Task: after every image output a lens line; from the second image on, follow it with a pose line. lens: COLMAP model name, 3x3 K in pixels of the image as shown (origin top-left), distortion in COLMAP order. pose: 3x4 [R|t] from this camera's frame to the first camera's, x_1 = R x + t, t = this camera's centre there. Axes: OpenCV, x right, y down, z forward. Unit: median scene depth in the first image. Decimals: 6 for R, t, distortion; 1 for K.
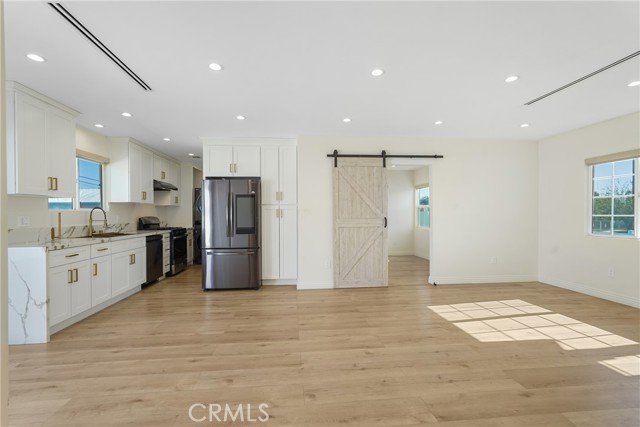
lens RADIAL K [[282.5, 0, 316.8], [0, 282.5, 213.9], [0, 0, 1]] dist [-0.012745, 0.006432]
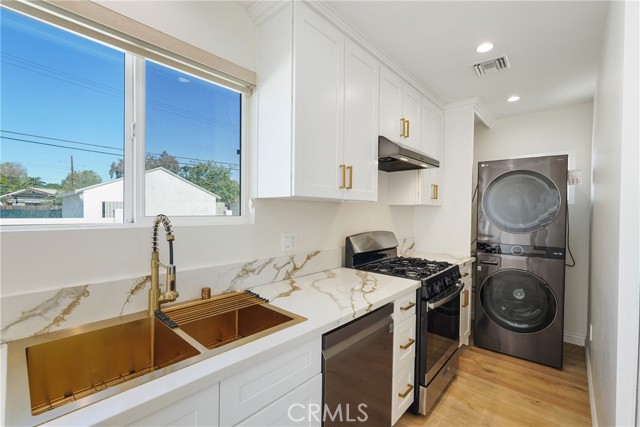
lens RADIAL K [[282.5, 0, 316.7], [0, 282.5, 214.2], [0, 0, 1]] dist [-0.012745, 0.006432]
pose [[0.667756, 0.024385, -0.743981, -0.441778], [-0.015963, 0.999703, 0.018440, -0.030611], [0.744209, -0.000437, 0.667947, 0.859093]]
